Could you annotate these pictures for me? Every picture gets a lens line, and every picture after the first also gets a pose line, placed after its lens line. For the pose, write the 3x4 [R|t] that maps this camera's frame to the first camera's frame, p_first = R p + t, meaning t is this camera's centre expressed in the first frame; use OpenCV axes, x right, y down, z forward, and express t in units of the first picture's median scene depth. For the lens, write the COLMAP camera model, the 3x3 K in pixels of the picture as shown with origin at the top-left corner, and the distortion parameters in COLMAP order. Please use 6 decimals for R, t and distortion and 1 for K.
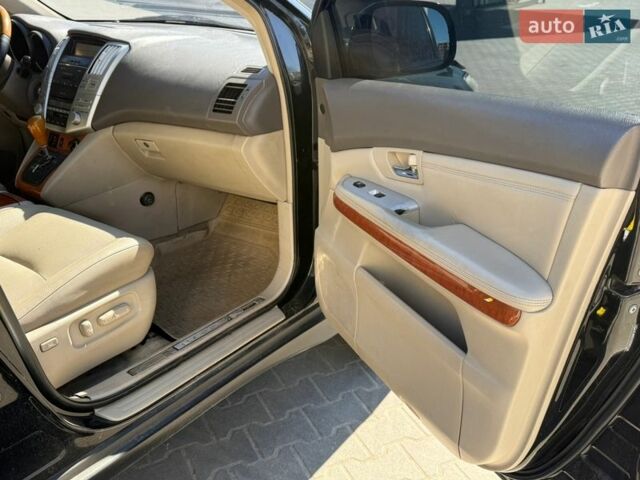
lens RADIAL K [[615.2, 0, 320.0], [0, 615.2, 252.8], [0, 0, 1]] dist [0.153431, -0.275561]
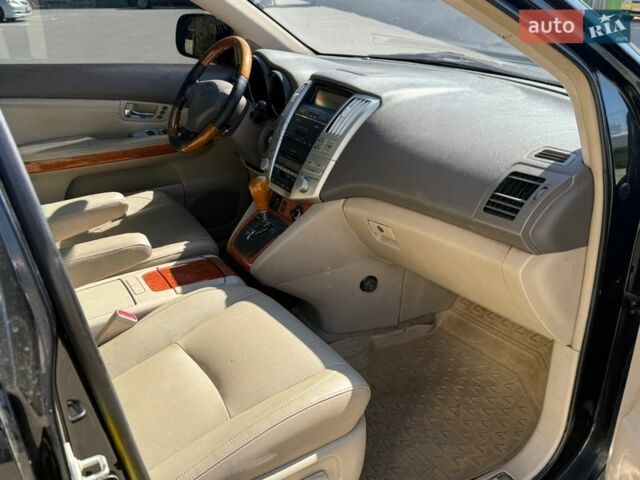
lens RADIAL K [[615.2, 0, 320.0], [0, 615.2, 252.8], [0, 0, 1]] dist [0.153431, -0.275561]
pose [[0.937010, 0.147354, -0.316701, -0.098403], [-0.154909, 0.987928, 0.001339, -0.128678], [0.313075, 0.047805, 0.948525, 0.241873]]
